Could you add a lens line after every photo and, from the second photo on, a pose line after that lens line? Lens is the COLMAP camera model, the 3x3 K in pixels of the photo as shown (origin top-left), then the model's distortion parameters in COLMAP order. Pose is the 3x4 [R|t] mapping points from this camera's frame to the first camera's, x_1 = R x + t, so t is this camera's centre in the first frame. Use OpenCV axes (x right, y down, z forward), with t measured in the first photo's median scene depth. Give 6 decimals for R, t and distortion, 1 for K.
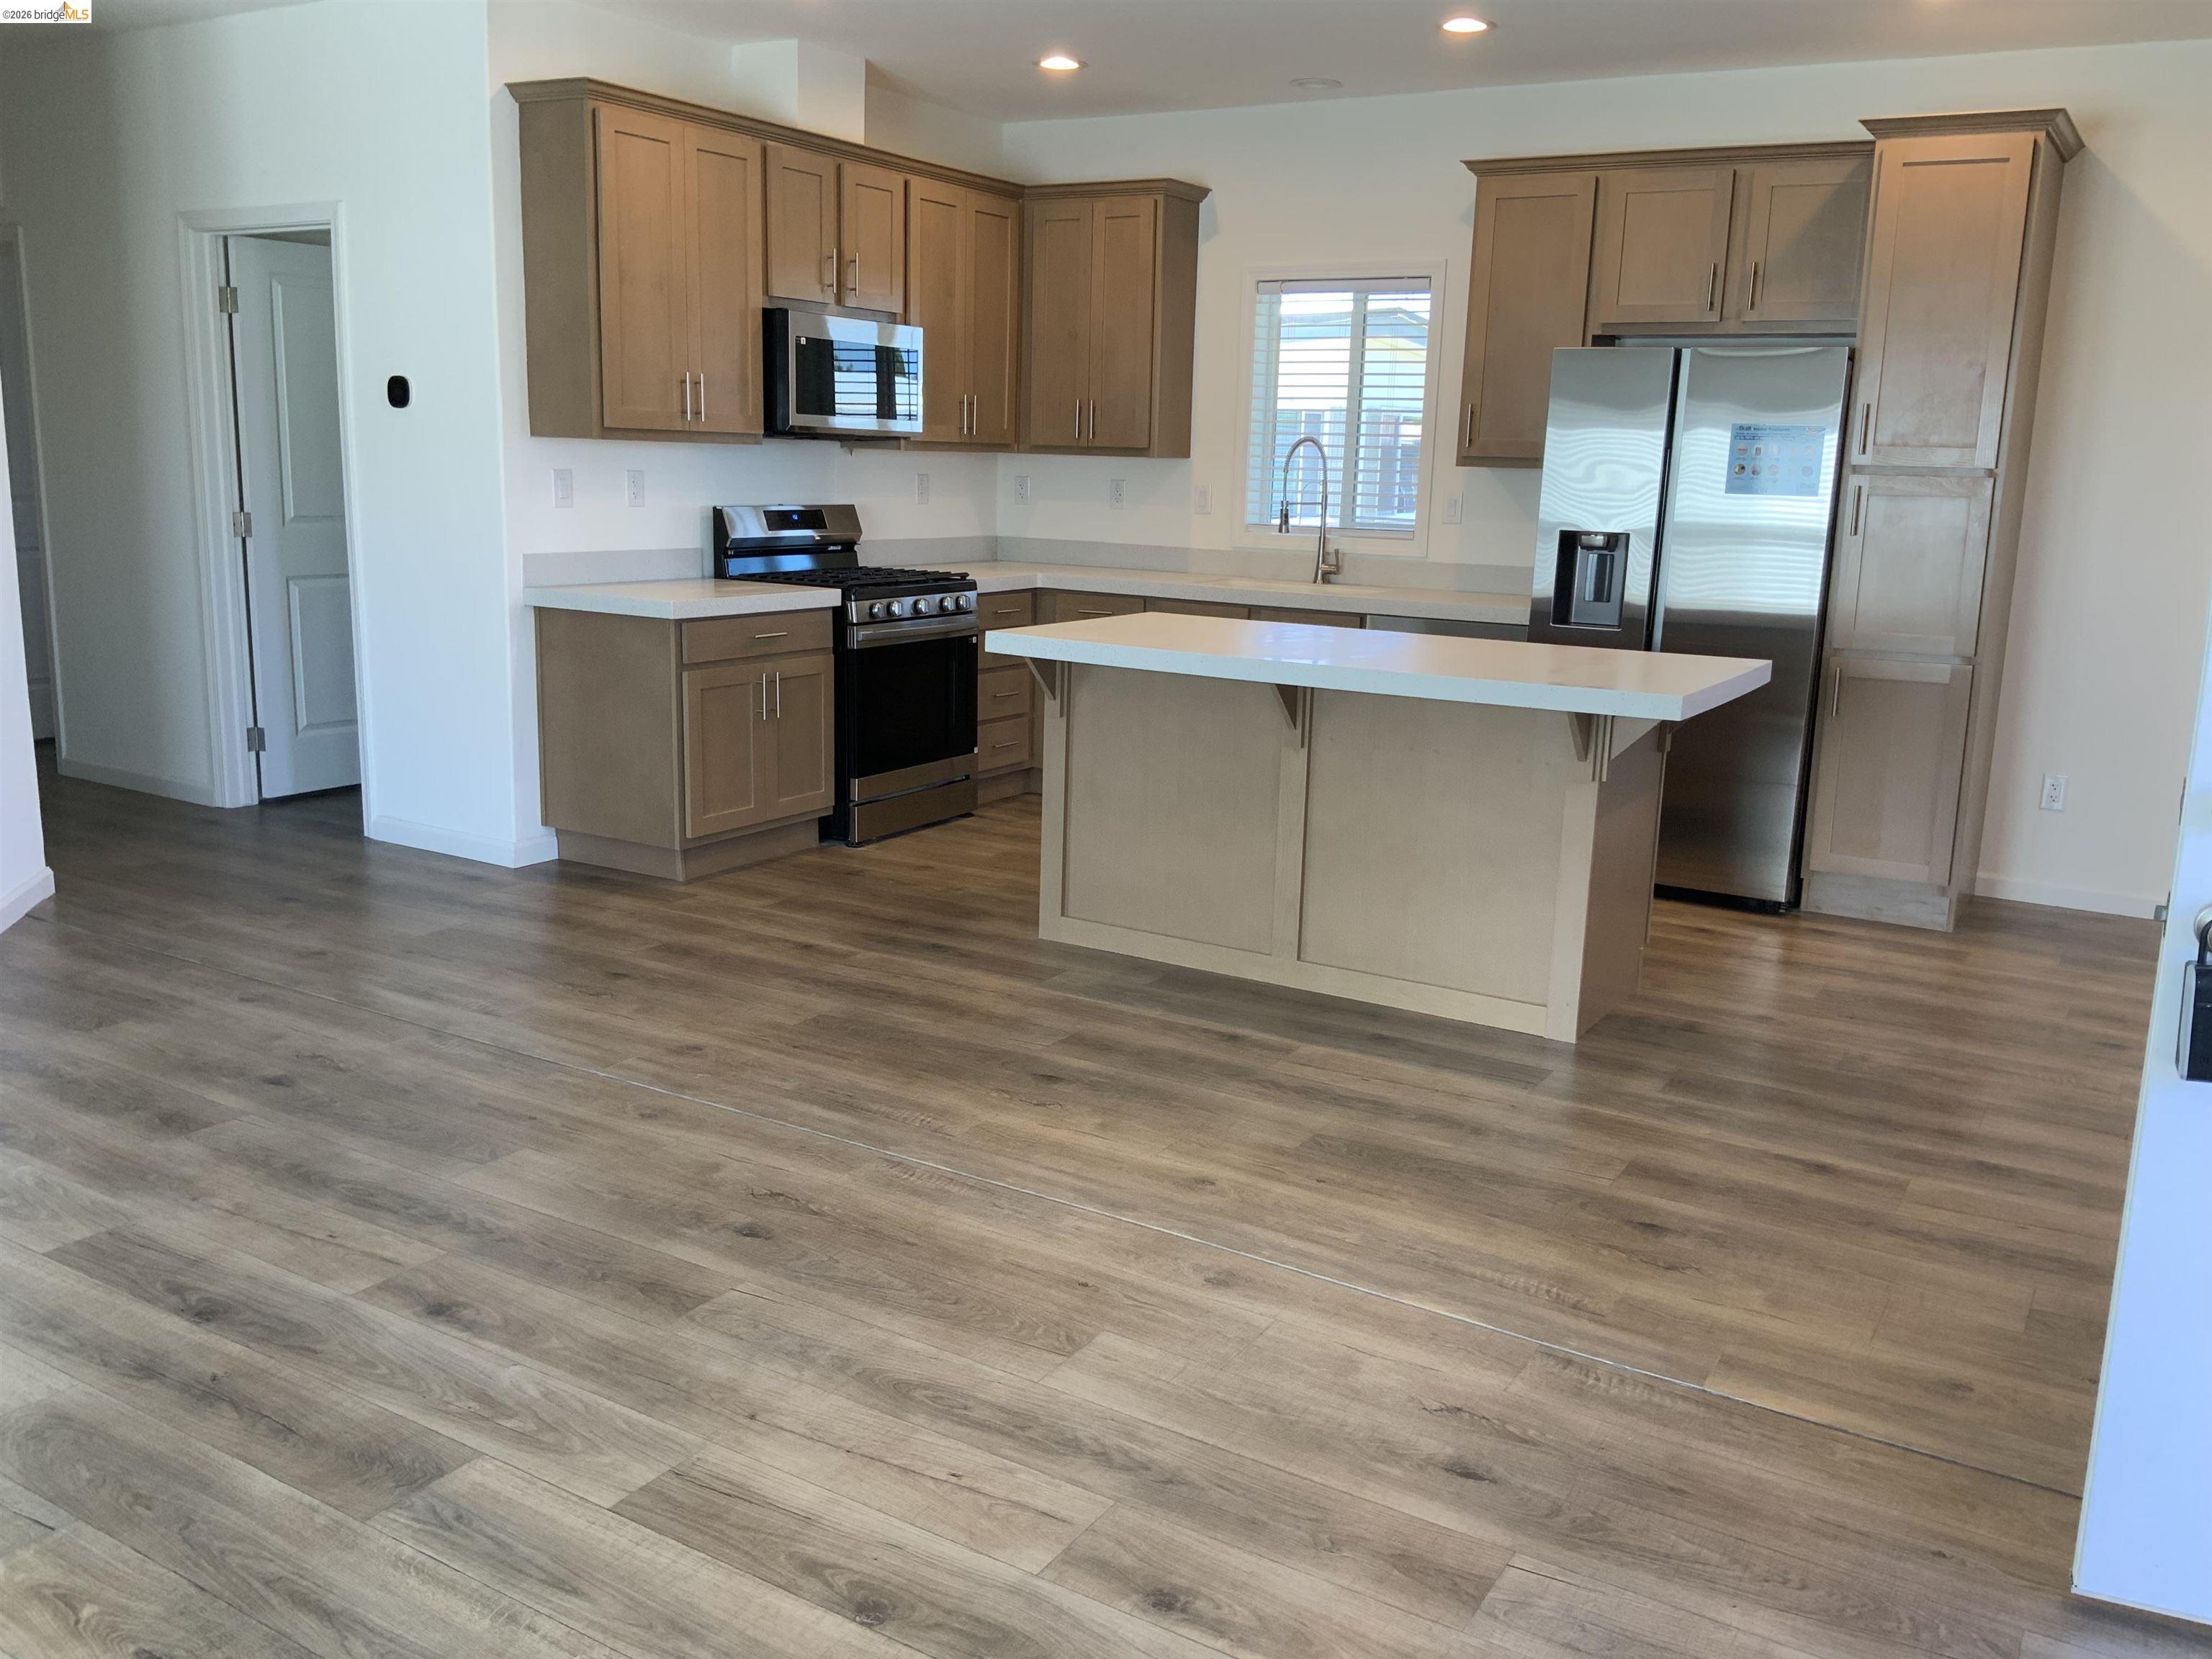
lens RADIAL K [[1815.8, 0, 1106.0], [0, 1815.8, 829.5], [0, 0, 1]] dist [0.076825, -0.132990]
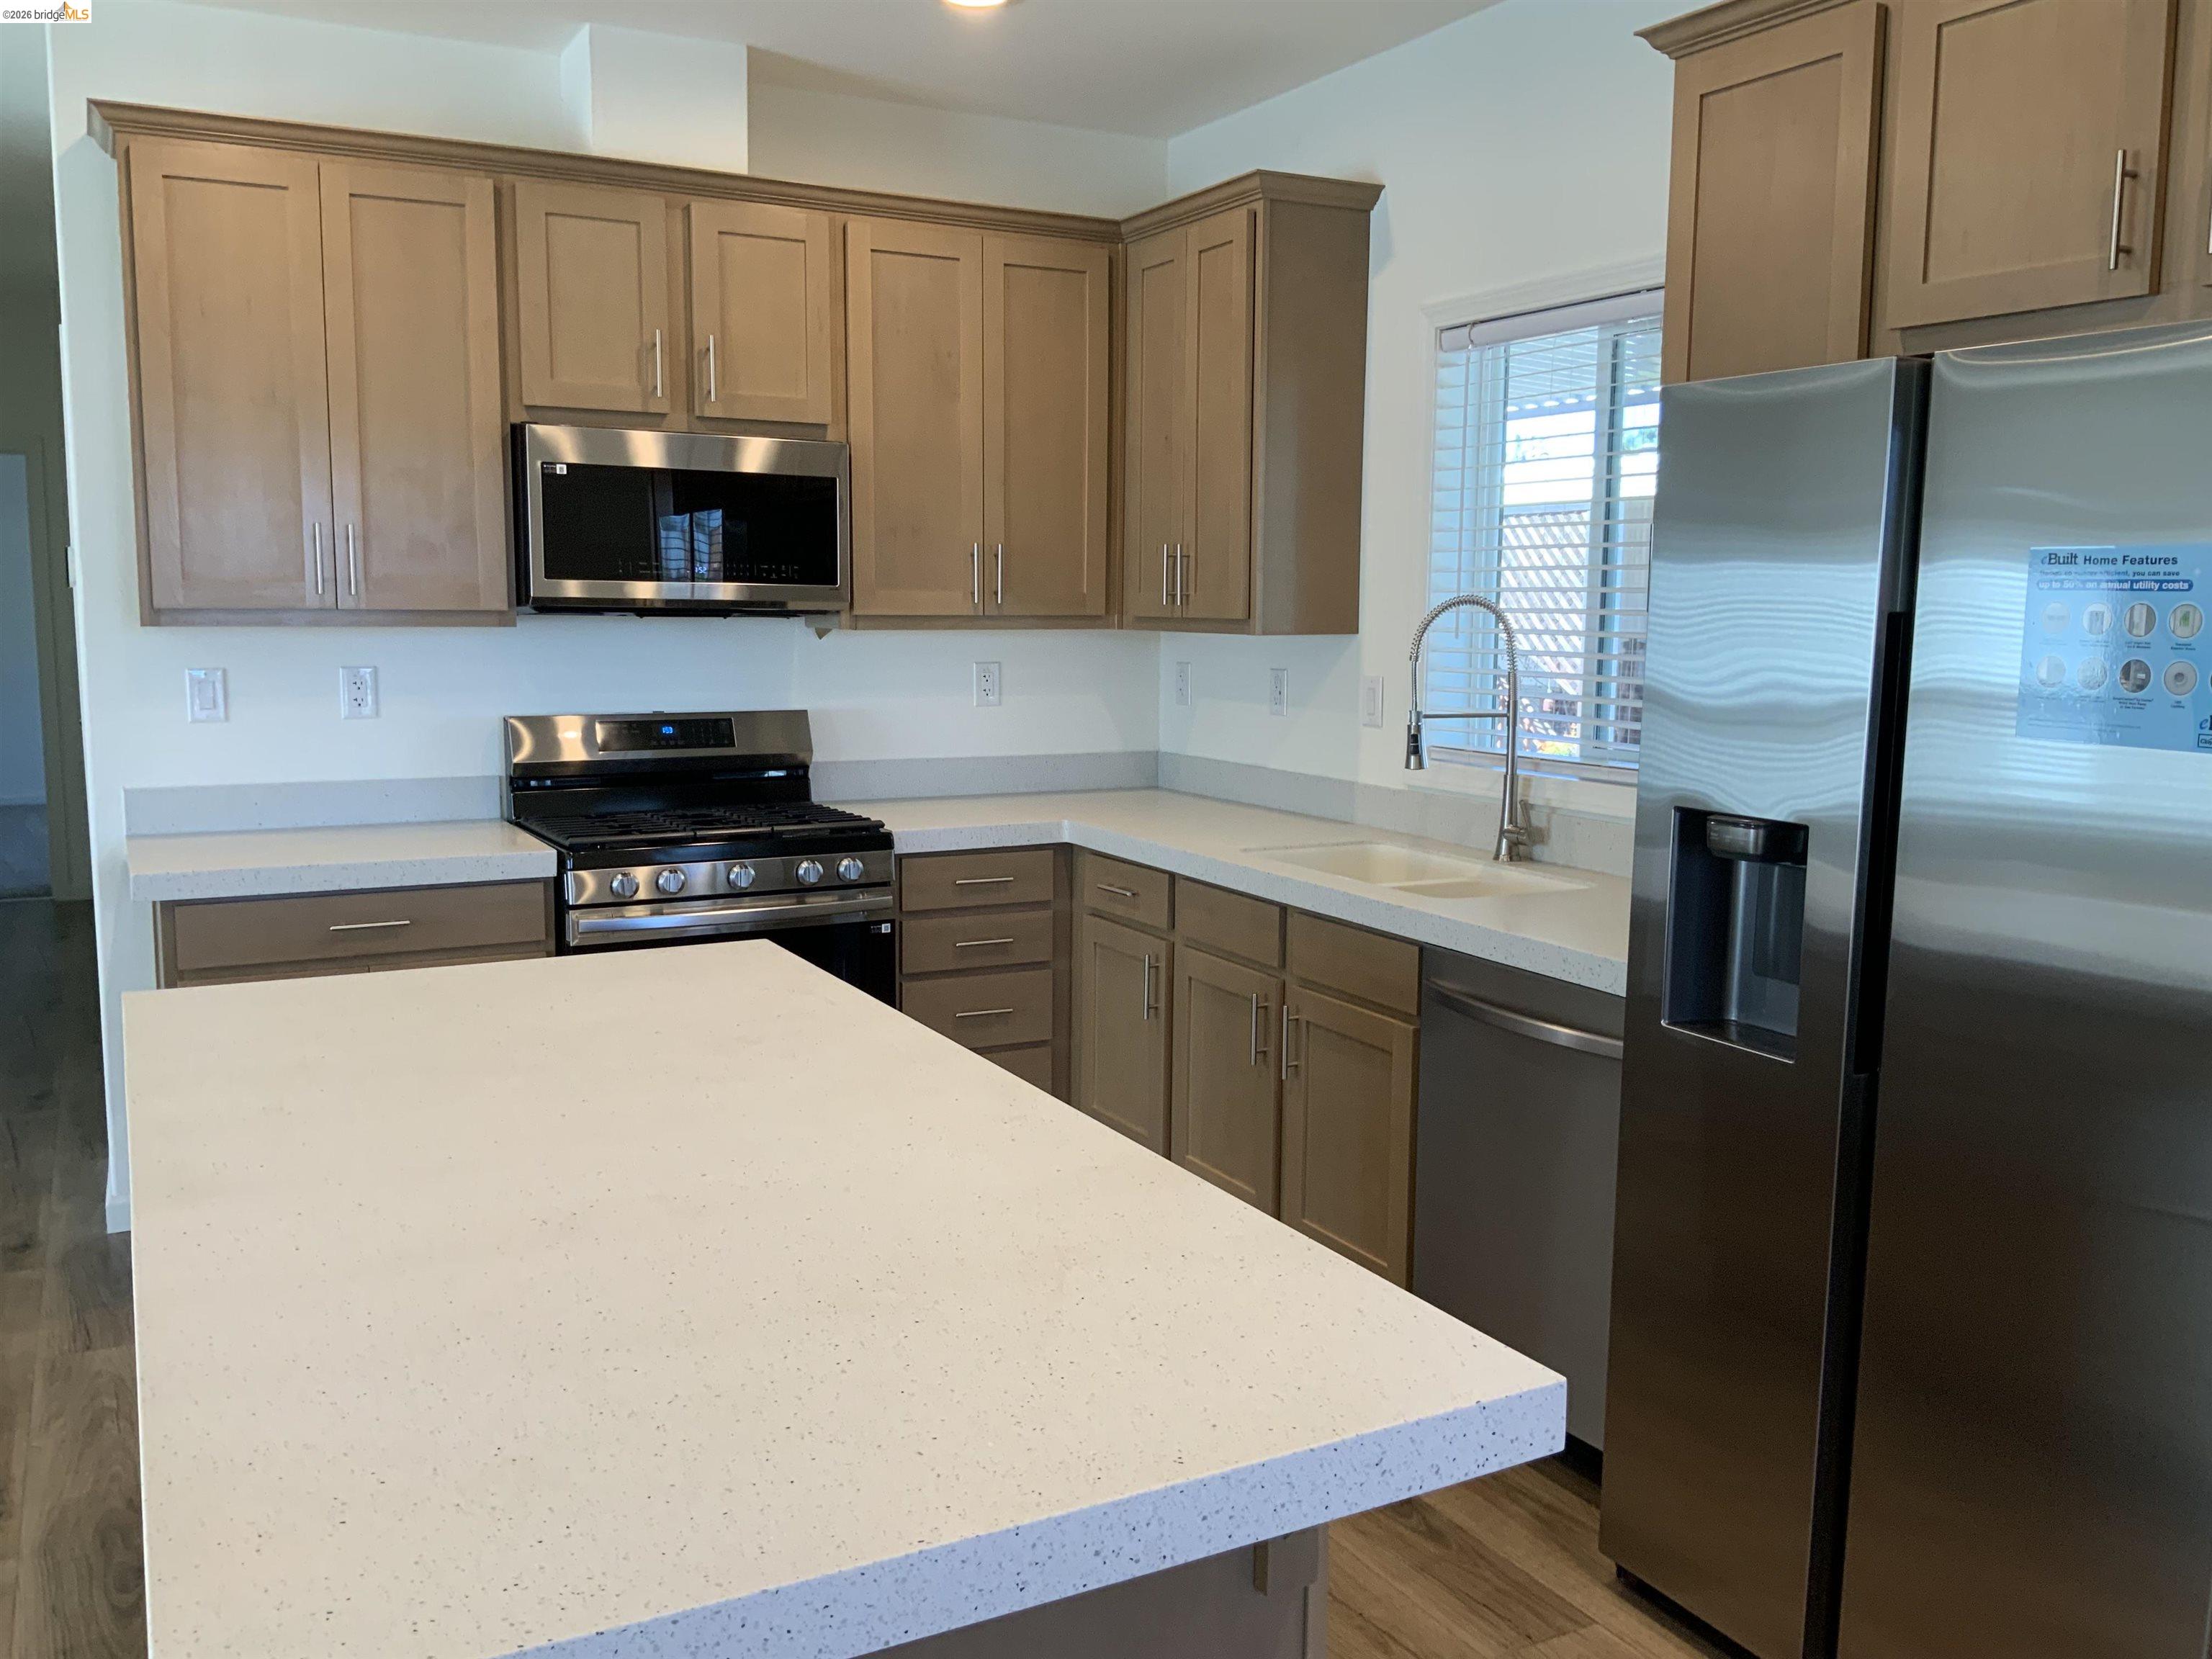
lens RADIAL K [[1838.2, 0, 1099.2], [0, 1838.2, 802.1], [0, 0, 1]] dist [0.127740, -0.218807]
pose [[0.860910, 0.035816, -0.507496, 0.337886], [-0.087384, 0.993105, -0.078149, -0.114689], [0.501197, 0.111627, 0.858103, 0.539842]]
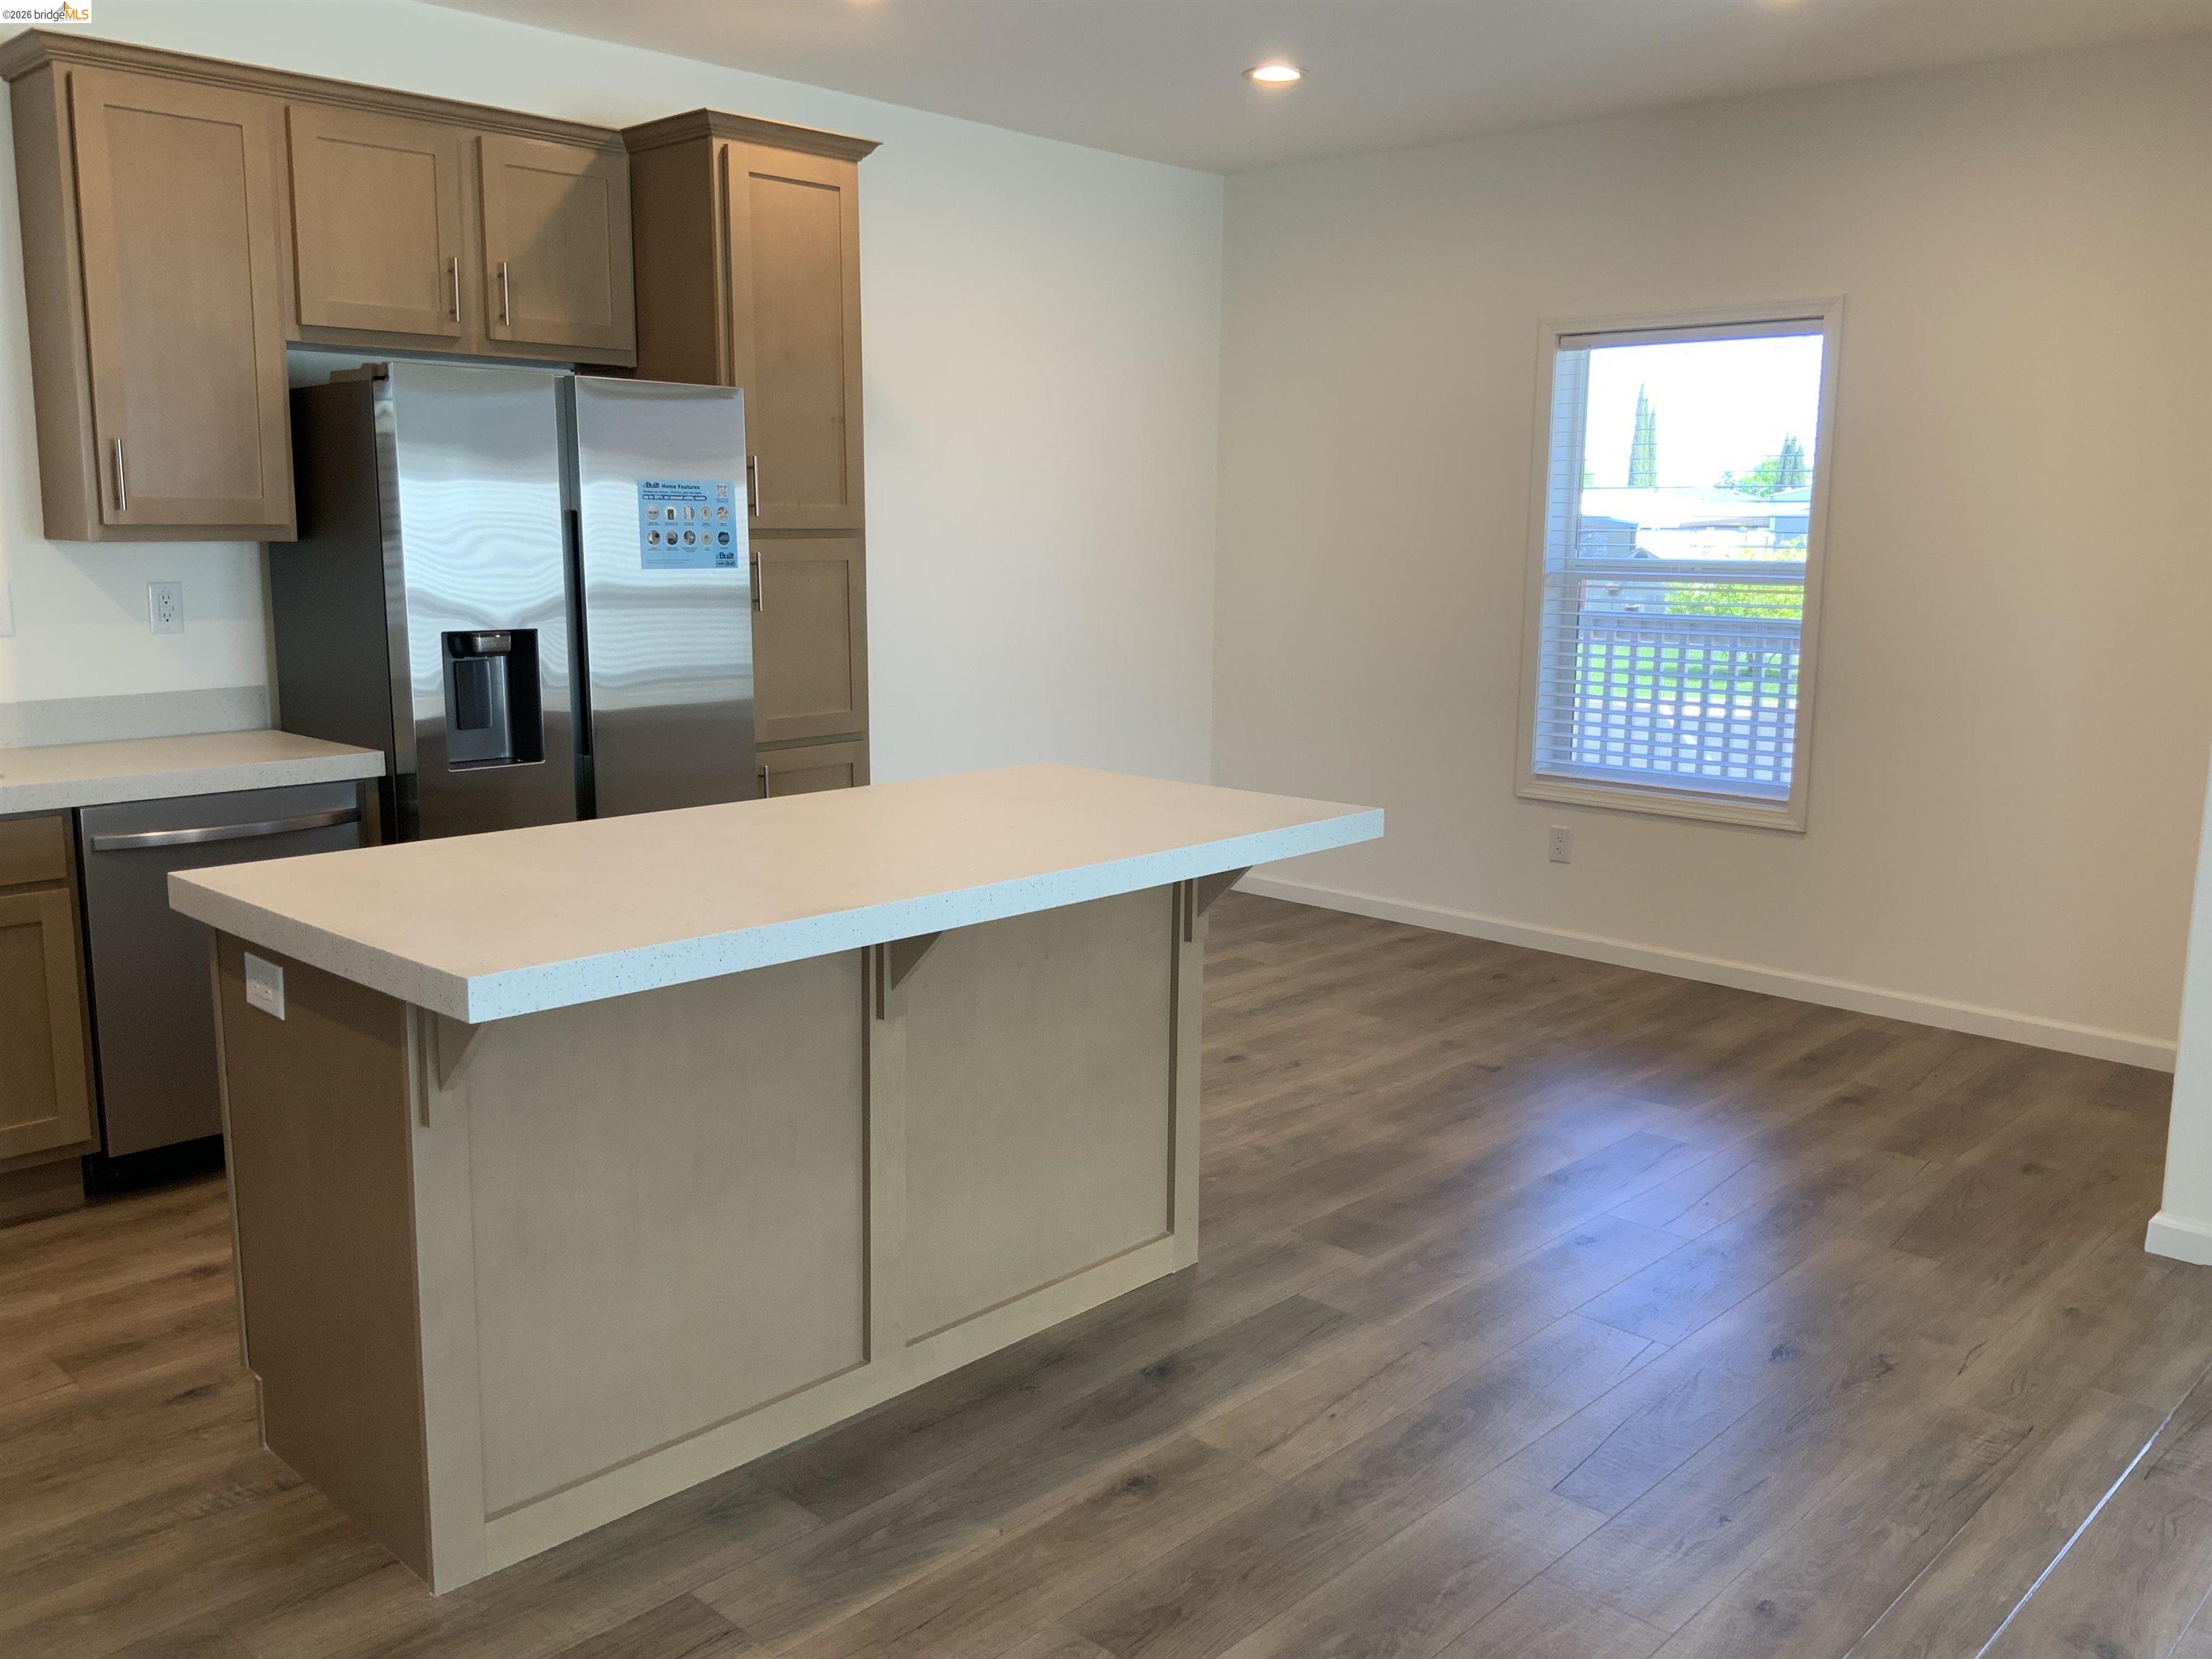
lens RADIAL K [[1815.8, 0, 1106.0], [0, 1815.8, 829.5], [0, 0, 1]] dist [0.076825, -0.132990]
pose [[0.209237, -0.193649, 0.958499, -0.348561], [0.197152, 0.968421, 0.152616, -0.142396], [-0.957784, 0.157037, 0.240808, 0.587506]]
